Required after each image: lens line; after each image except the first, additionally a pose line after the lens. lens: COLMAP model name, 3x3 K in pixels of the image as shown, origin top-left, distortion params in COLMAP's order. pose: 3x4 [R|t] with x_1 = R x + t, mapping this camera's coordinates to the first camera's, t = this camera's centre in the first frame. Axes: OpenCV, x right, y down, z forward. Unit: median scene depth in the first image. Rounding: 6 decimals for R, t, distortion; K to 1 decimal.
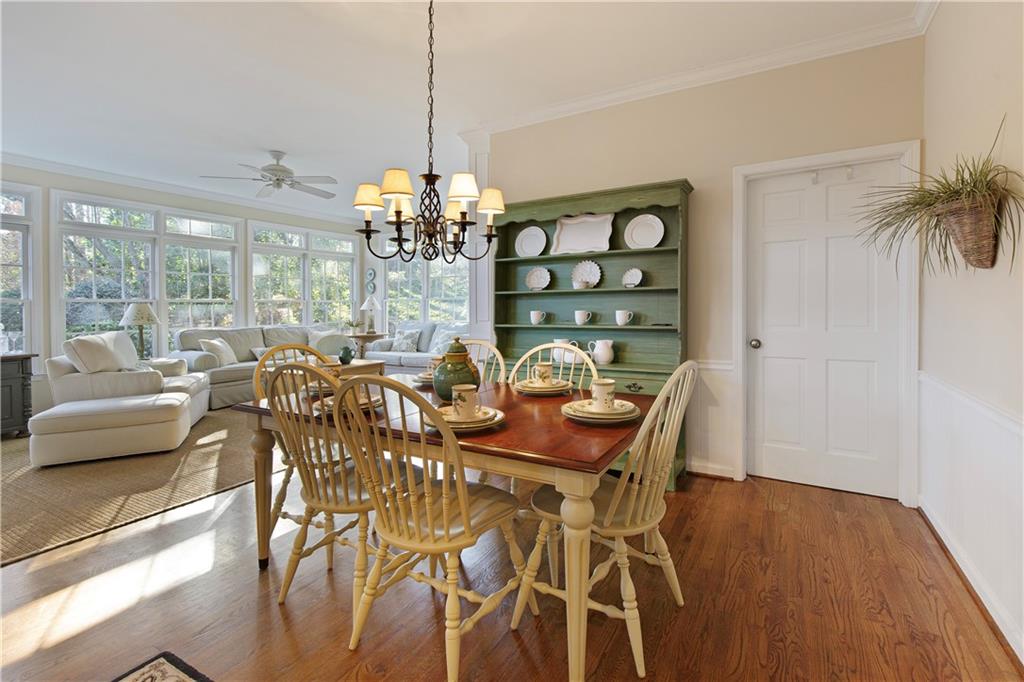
lens RADIAL K [[465.7, 0, 539.9], [0, 465.7, 305.5], [0, 0, 1]] dist [-0.000239, -0.000610]
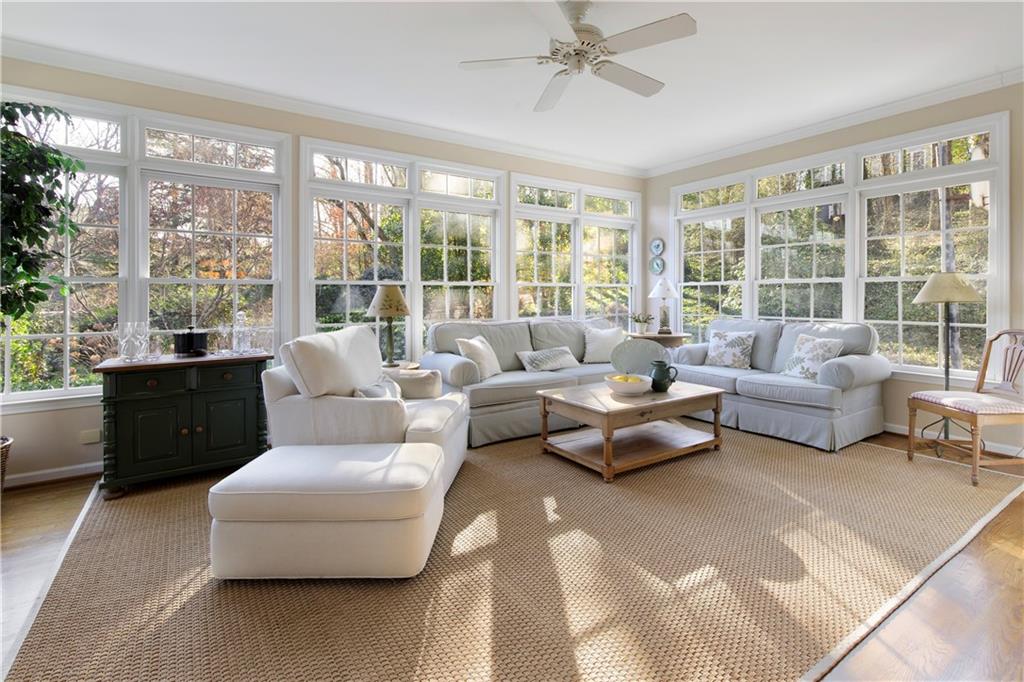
lens RADIAL K [[484.0, 0, 520.9], [0, 484.0, 299.7], [0, 0, 1]] dist [0.002625, 0.000316]
pose [[0.878668, 0.012291, -0.477275, -0.280892], [-0.005886, 0.999871, 0.014911, 0.002837], [0.477397, -0.010293, 0.878627, 0.381441]]
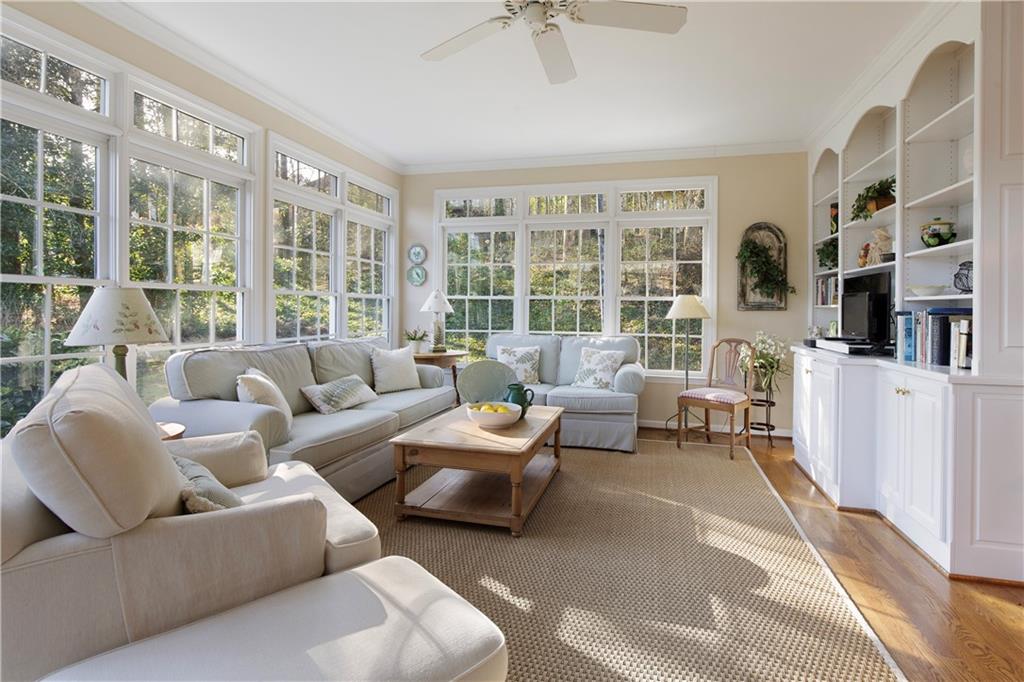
lens RADIAL K [[511.3, 0, 519.1], [0, 511.3, 314.9], [0, 0, 1]] dist [0.002925, -0.000024]
pose [[0.974455, 0.019757, 0.223714, -0.544757], [-0.022332, 0.999710, 0.008987, 0.005360], [-0.223471, -0.013753, 0.974613, 0.439898]]
